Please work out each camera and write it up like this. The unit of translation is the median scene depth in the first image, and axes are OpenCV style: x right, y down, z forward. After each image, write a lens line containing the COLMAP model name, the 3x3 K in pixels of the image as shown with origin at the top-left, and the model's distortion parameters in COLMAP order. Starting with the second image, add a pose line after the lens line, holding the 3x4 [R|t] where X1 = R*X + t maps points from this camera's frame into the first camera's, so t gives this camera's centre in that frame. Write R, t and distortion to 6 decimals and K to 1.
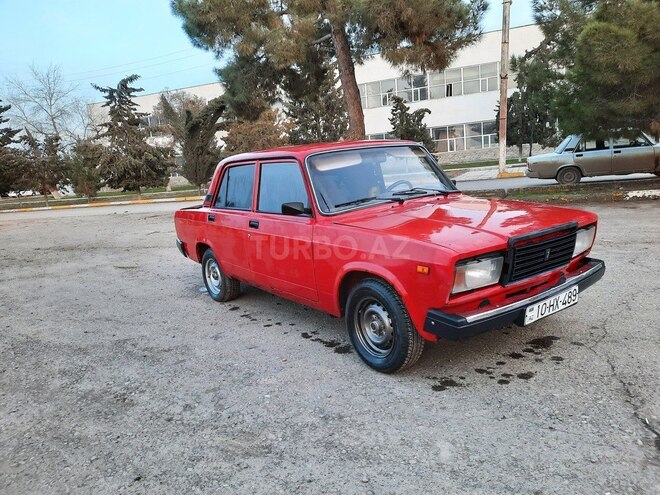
lens RADIAL K [[482.6, 0, 325.8], [0, 482.6, 246.6], [0, 0, 1]] dist [0.031697, -0.015170]
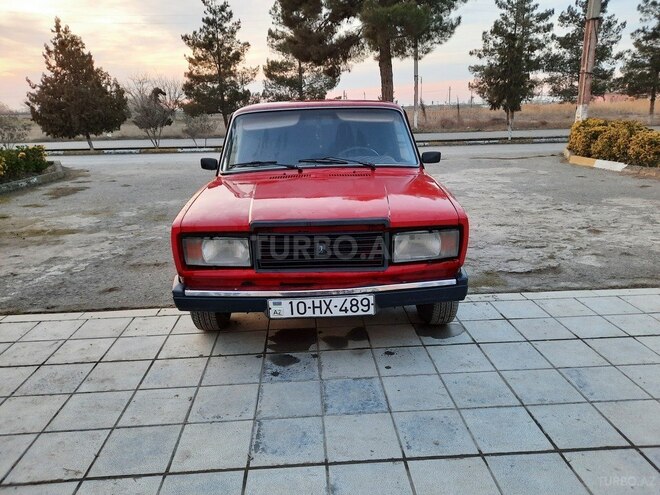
lens RADIAL K [[482.6, 0, 326.7], [0, 482.6, 248.4], [0, 0, 1]] dist [0.031697, -0.015170]
pose [[0.812151, 0.204027, -0.546611, 0.095136], [-0.141306, 0.977756, 0.155004, -0.012211], [0.566077, -0.048647, 0.822916, 0.030505]]
